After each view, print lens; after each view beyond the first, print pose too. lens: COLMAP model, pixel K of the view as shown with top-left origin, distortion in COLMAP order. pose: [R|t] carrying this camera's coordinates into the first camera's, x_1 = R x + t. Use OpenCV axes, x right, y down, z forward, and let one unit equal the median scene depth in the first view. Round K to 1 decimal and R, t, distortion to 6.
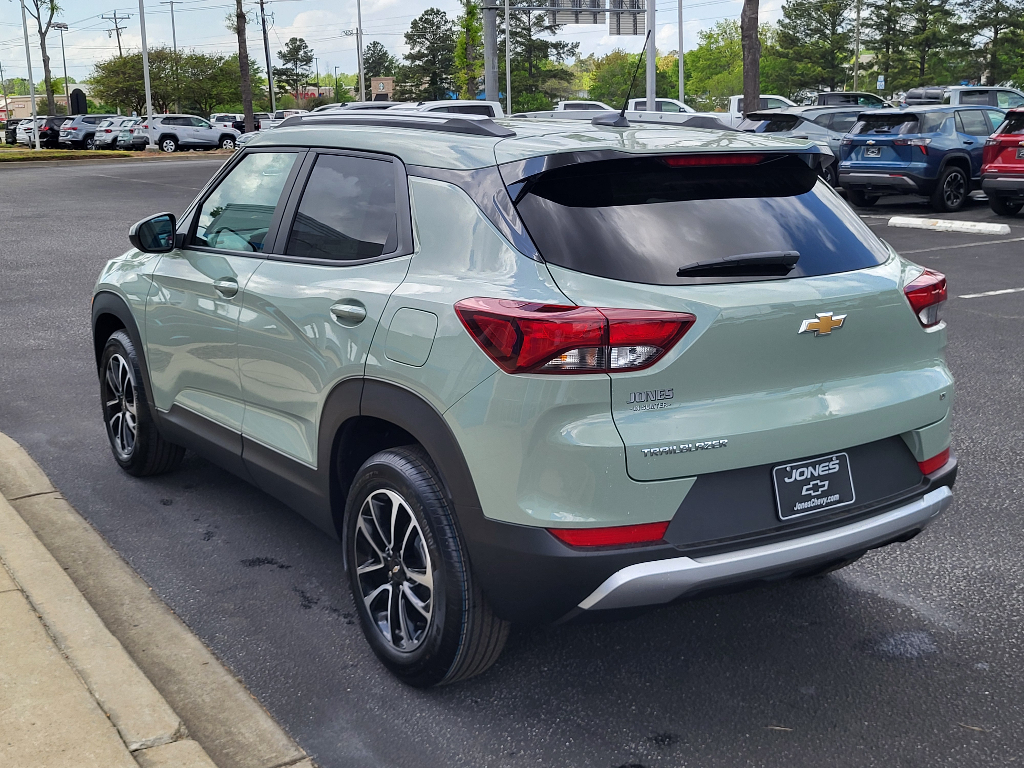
lens RADIAL K [[1251.2, 0, 512.4], [0, 1251.2, 389.2], [0, 0, 1]] dist [0.045768, 0.000000]
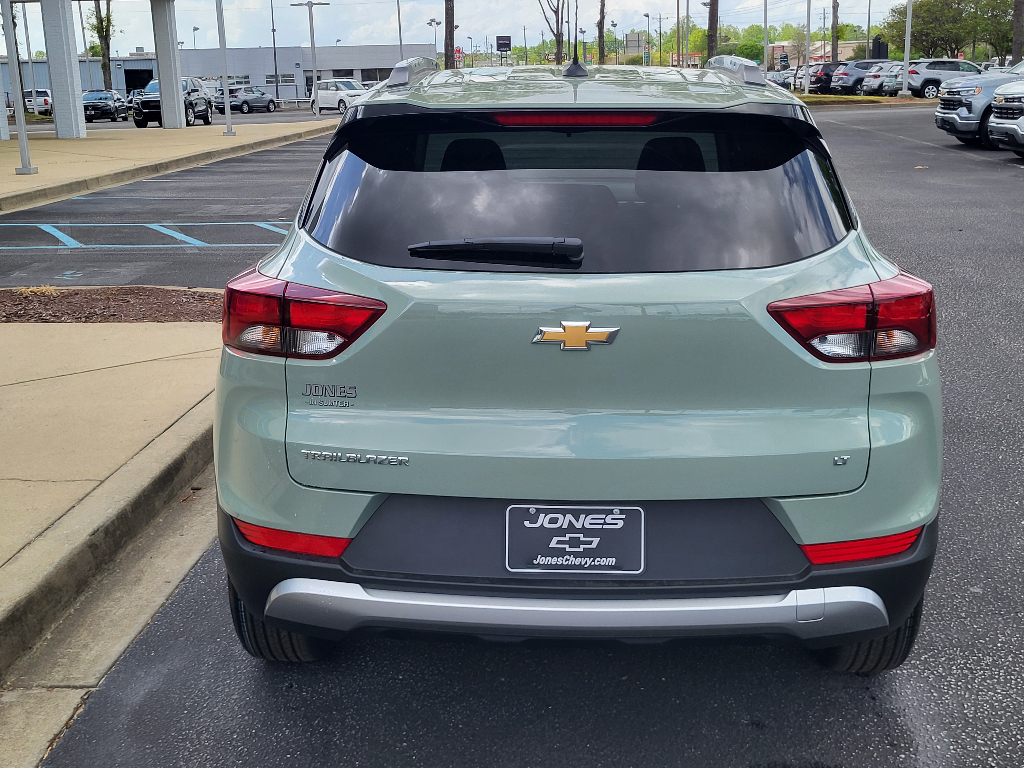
lens RADIAL K [[1251.2, 0, 513.7], [0, 1251.2, 378.8], [0, 0, 1]] dist [0.045768, 0.000000]
pose [[0.803158, 0.147027, -0.577339, 0.638343], [-0.127491, 0.989037, 0.074514, -0.074835], [0.581965, 0.013759, 0.813098, 0.335735]]
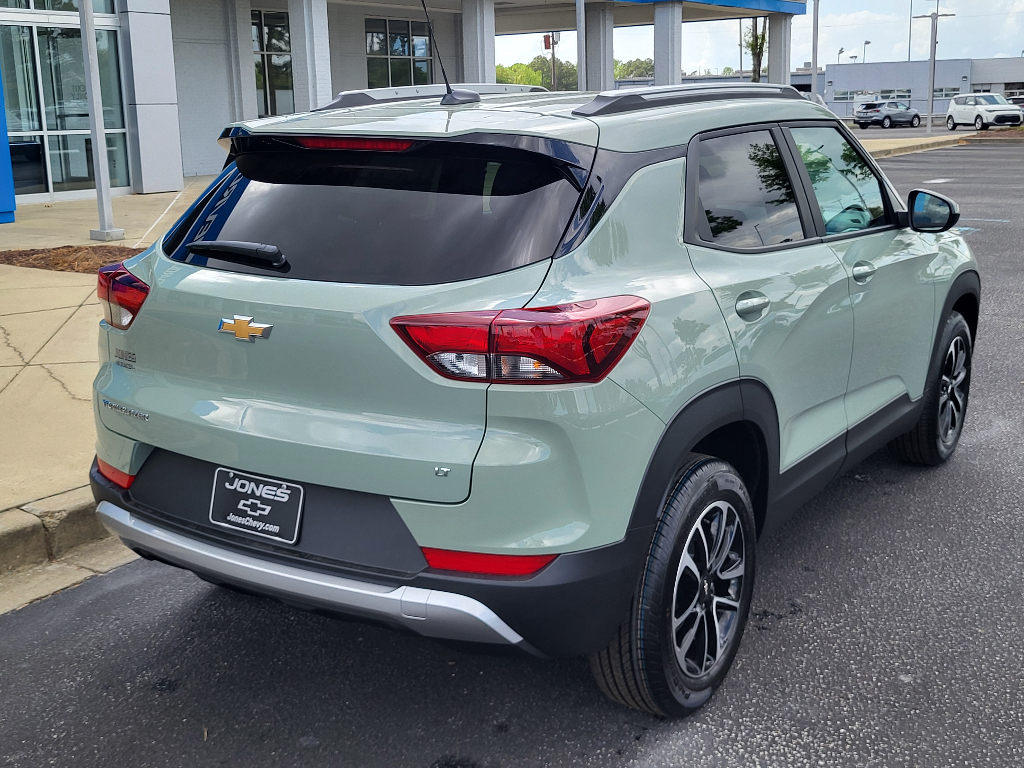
lens RADIAL K [[1251.2, 0, 506.4], [0, 1251.2, 384.0], [0, 0, 1]] dist [0.045768, 0.000000]
pose [[0.382936, 0.221225, -0.896894, 1.091048], [-0.195719, 0.968290, 0.155272, -0.182129], [0.902803, 0.116080, 0.414091, 0.767360]]
